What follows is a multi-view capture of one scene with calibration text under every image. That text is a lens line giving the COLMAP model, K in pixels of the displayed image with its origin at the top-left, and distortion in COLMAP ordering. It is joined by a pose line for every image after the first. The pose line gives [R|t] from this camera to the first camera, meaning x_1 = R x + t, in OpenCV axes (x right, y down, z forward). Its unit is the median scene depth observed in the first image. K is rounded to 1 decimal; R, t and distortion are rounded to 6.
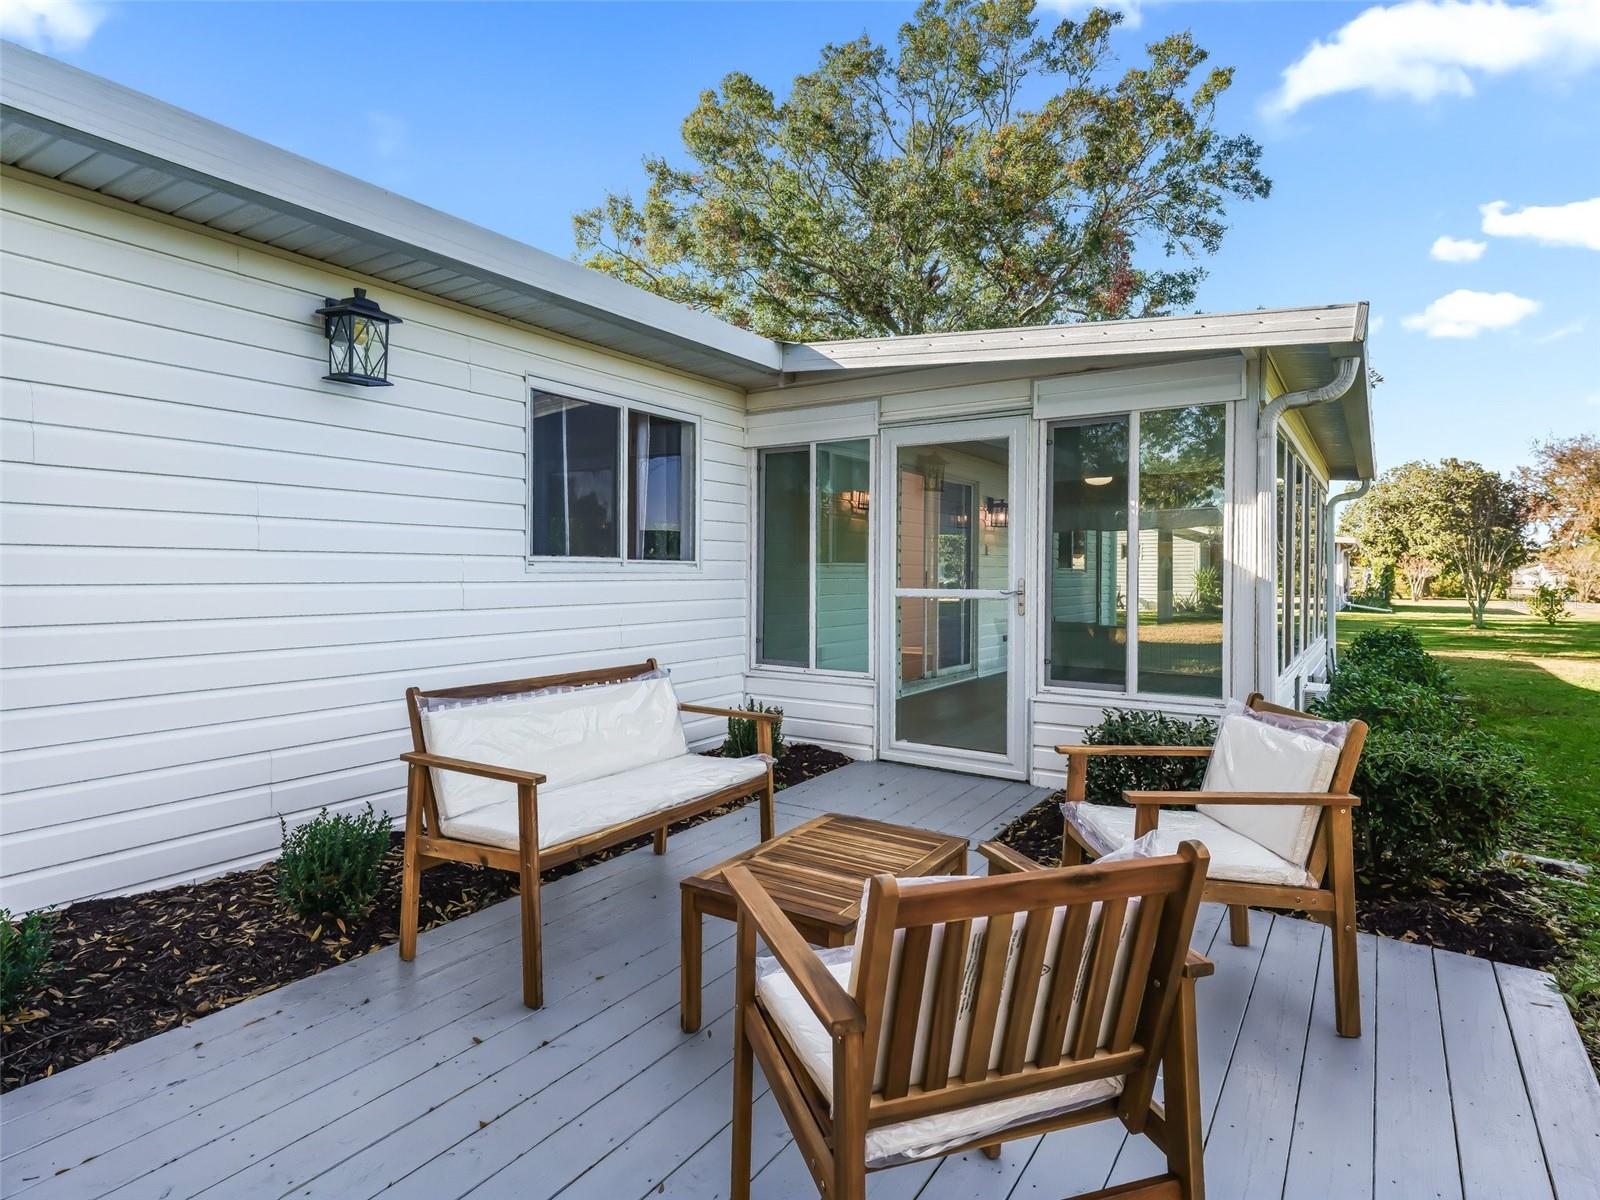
lens RADIAL K [[880.1, 0, 792.3], [0, 880.1, 596.2], [0, 0, 1]] dist [0.066271, 0.000259]
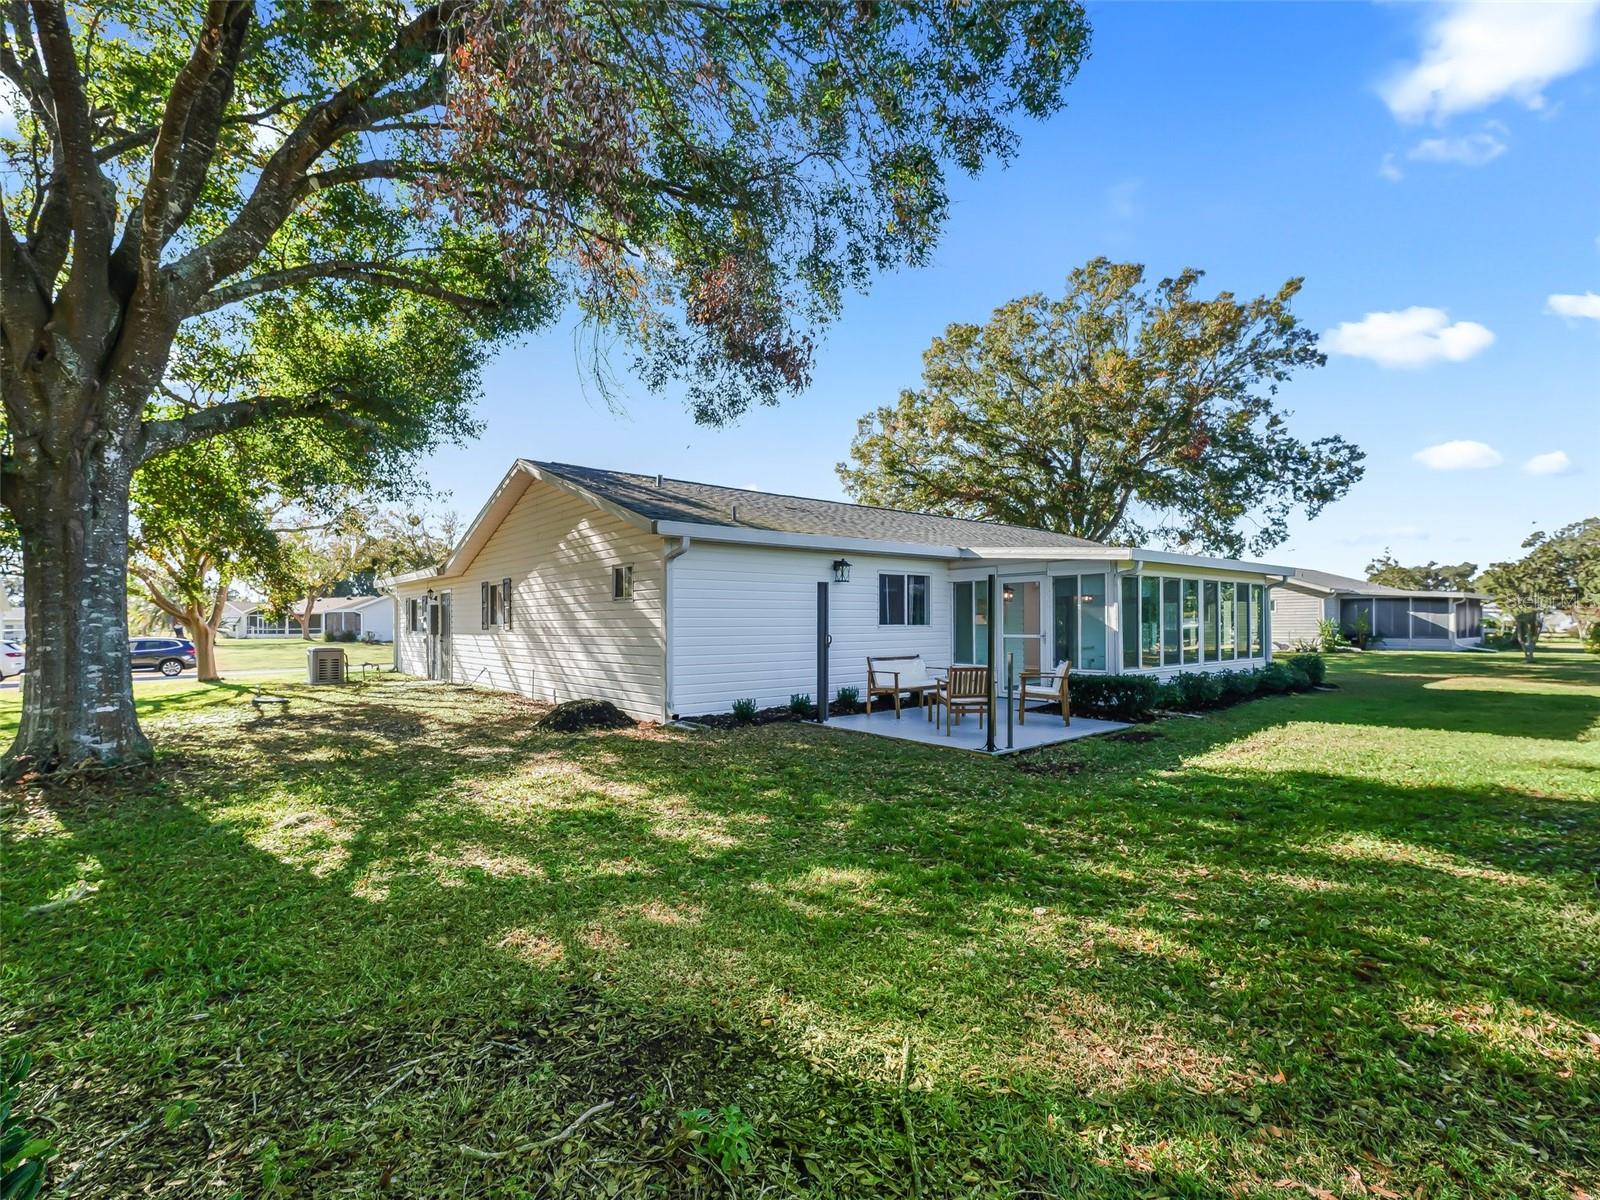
lens RADIAL K [[746.6, 0, 802.5], [0, 746.6, 595.8], [0, 0, 1]] dist [-0.001762, -0.000409]
pose [[0.960562, -0.020650, -0.277297, 0.153741], [0.002618, 0.997866, -0.065244, 0.019975], [0.278053, 0.061945, 0.958566, -1.337043]]
